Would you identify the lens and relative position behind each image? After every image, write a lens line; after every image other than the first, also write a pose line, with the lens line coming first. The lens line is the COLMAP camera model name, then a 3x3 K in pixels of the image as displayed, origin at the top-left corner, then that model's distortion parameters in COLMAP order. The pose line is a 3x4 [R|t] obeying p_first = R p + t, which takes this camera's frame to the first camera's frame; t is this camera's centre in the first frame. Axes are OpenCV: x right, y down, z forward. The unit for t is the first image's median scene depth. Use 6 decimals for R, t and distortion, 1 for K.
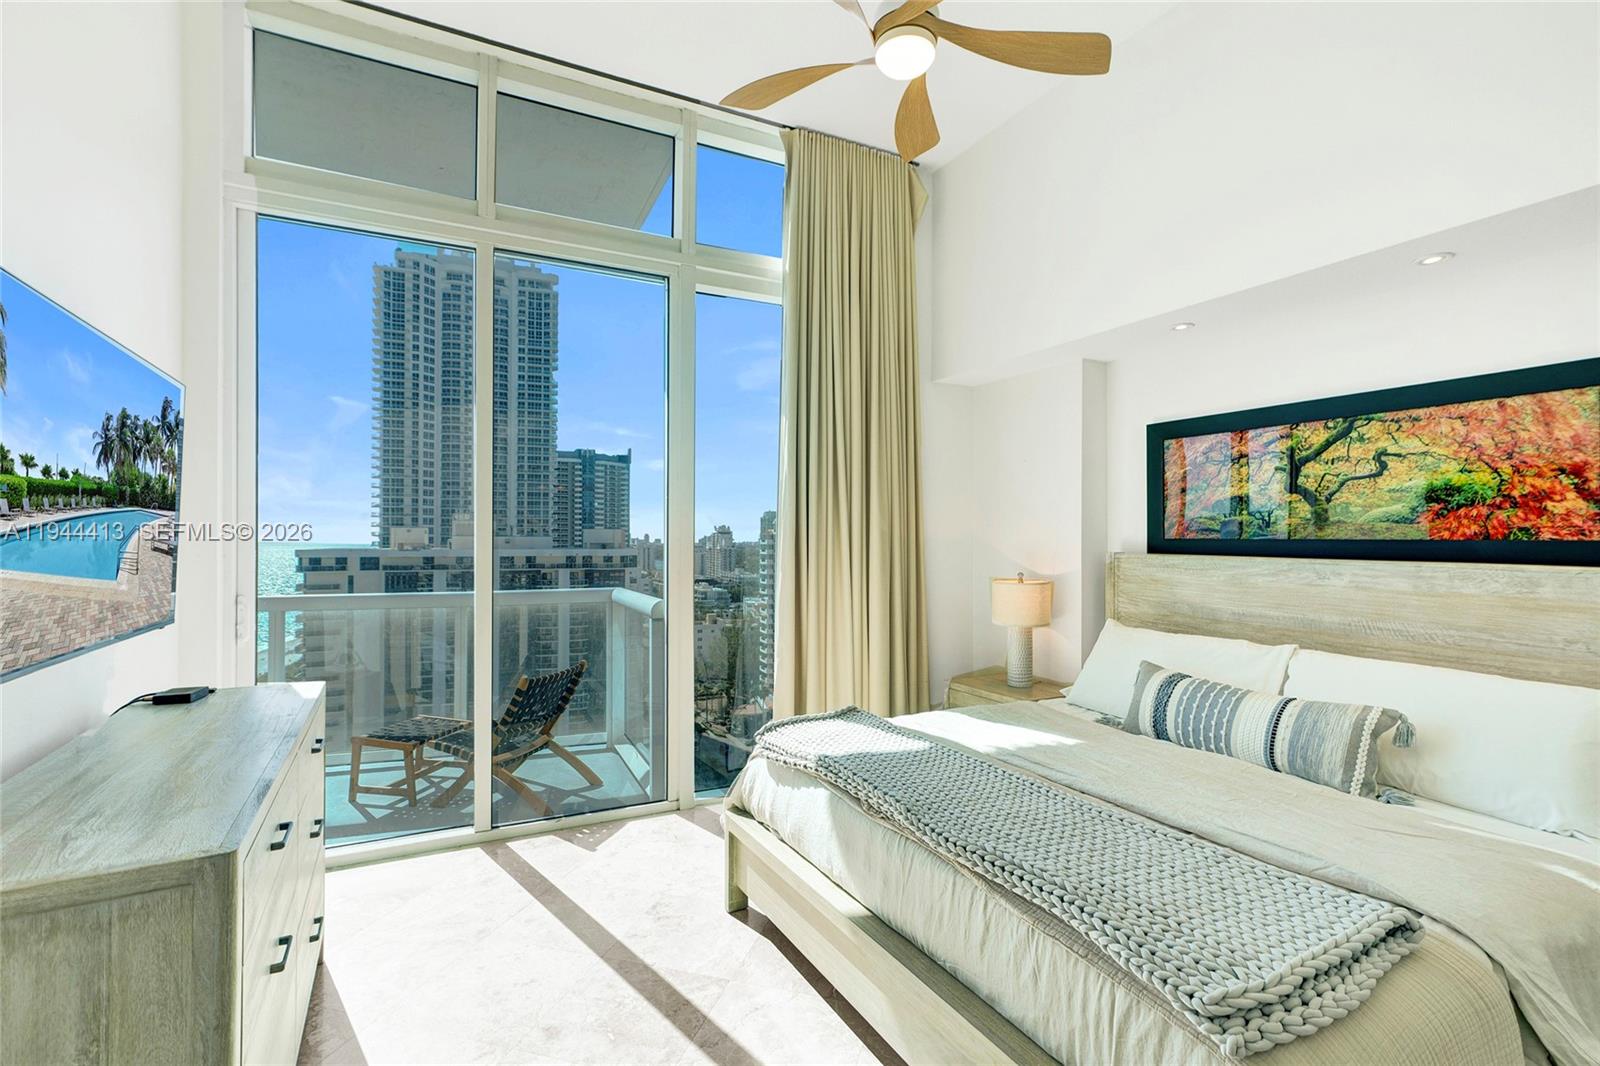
lens RADIAL K [[742.6, 0, 798.6], [0, 742.6, 529.9], [0, 0, 1]] dist [0.004674, 0.006174]
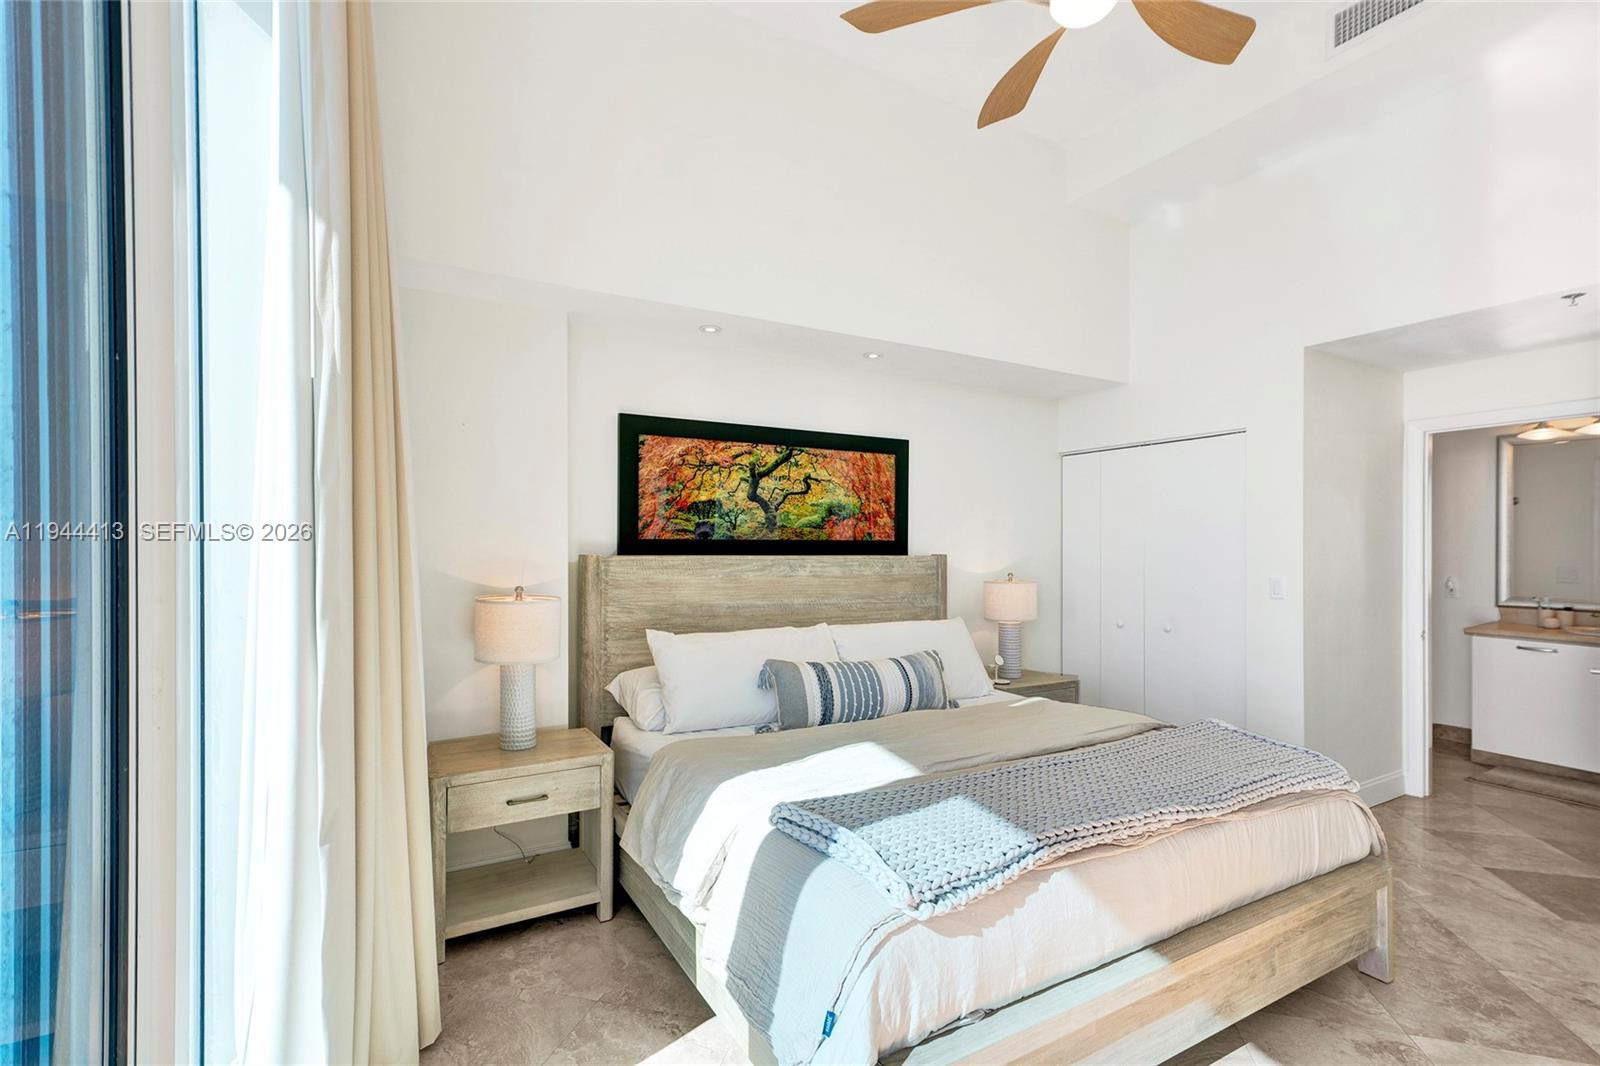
lens RADIAL K [[735.4, 0, 804.0], [0, 735.4, 547.6], [0, 0, 1]] dist [0.008075, 0.000774]
pose [[-0.027144, -0.007247, 0.999605, -0.562070], [-0.012948, 0.999892, 0.006897, 0.017239], [-0.999548, -0.012756, -0.027235, 1.031965]]
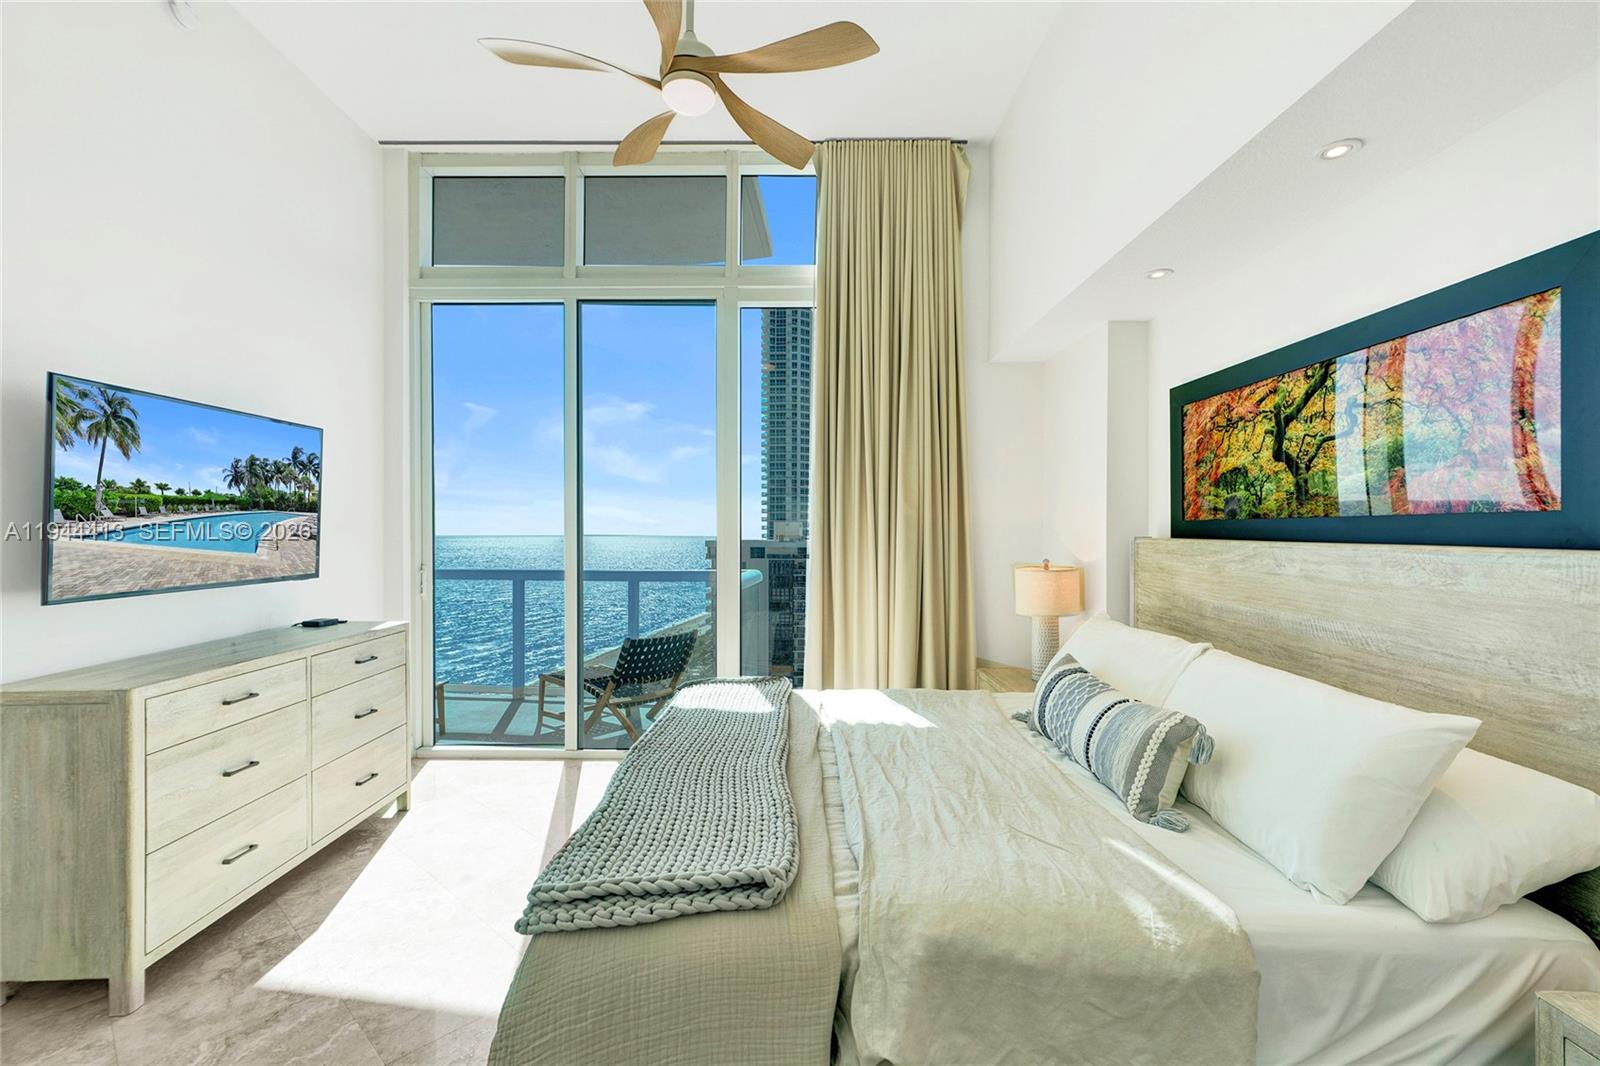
lens RADIAL K [[736.8, 0, 793.2], [0, 736.8, 532.7], [0, 0, 1]] dist [0.026631, 0.001209]
pose [[0.883793, -0.008541, -0.467800, 0.624740], [0.014554, 0.999851, 0.009241, 0.014418], [0.467651, -0.014975, 0.883786, 0.041100]]
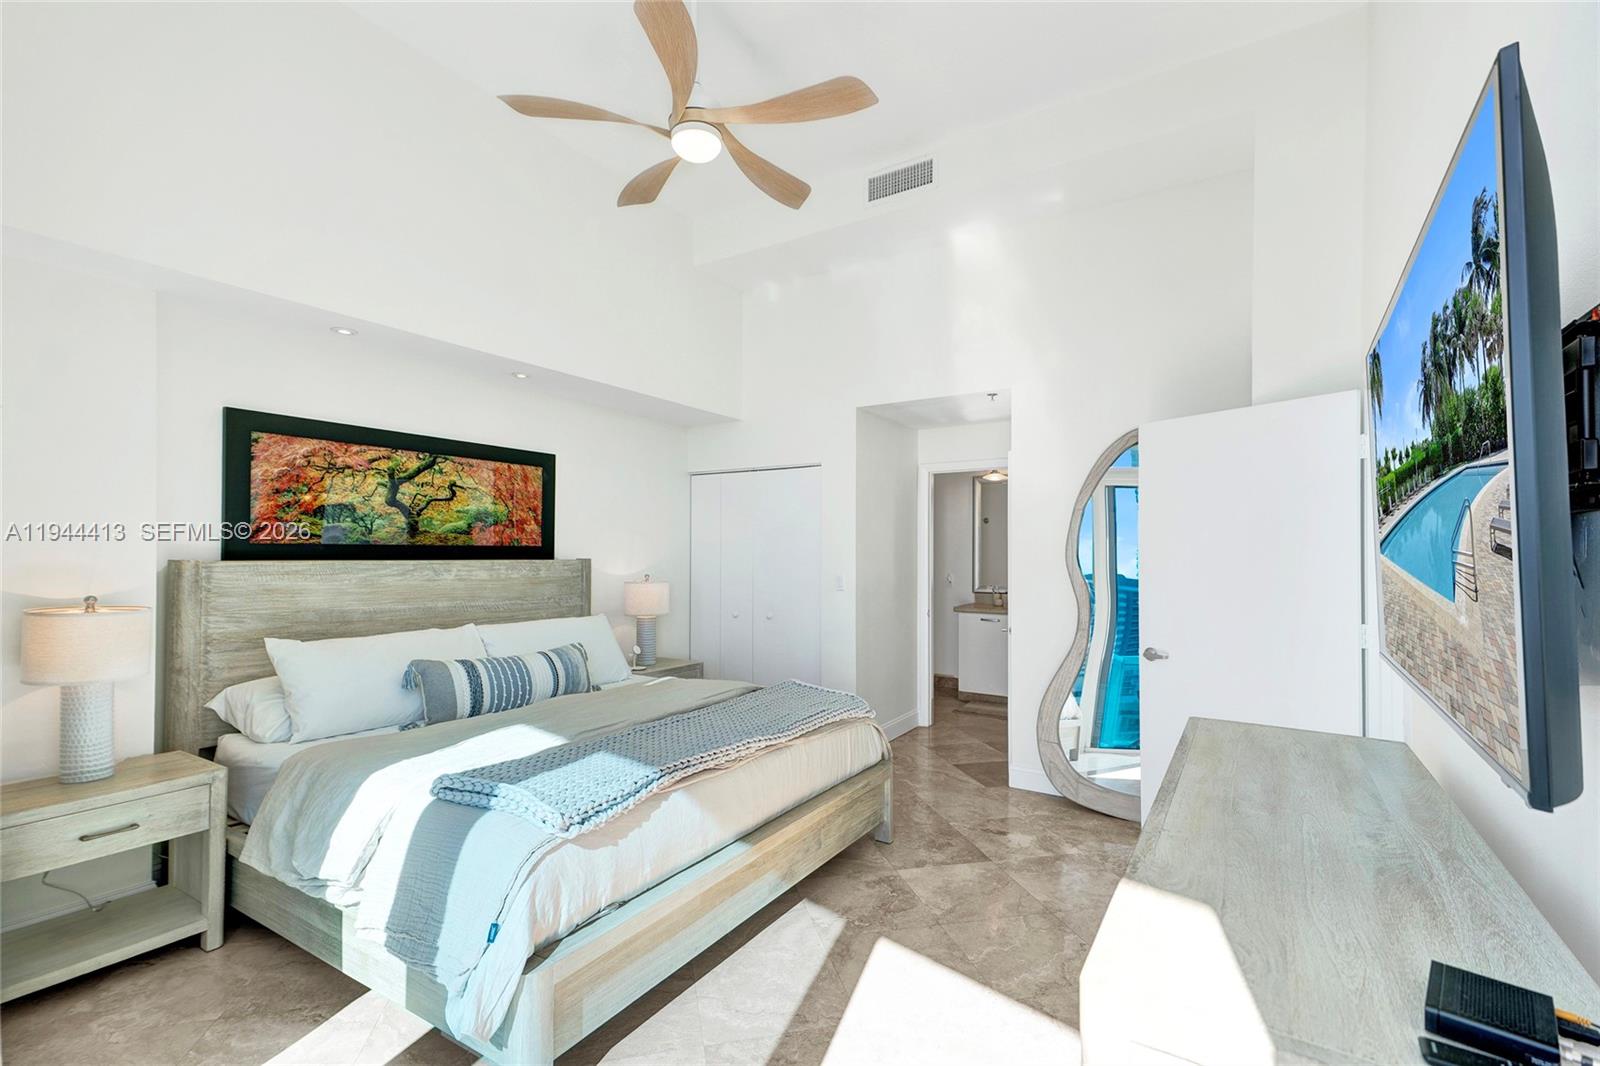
lens RADIAL K [[710.3, 0, 798.9], [0, 710.3, 545.9], [0, 0, 1]] dist [0.045966, -0.012589]
pose [[-0.483896, 0.000628, 0.875125, -0.723913], [-0.015326, 0.999840, -0.009192, 0.016496], [-0.874991, -0.017860, -0.483809, 1.072024]]
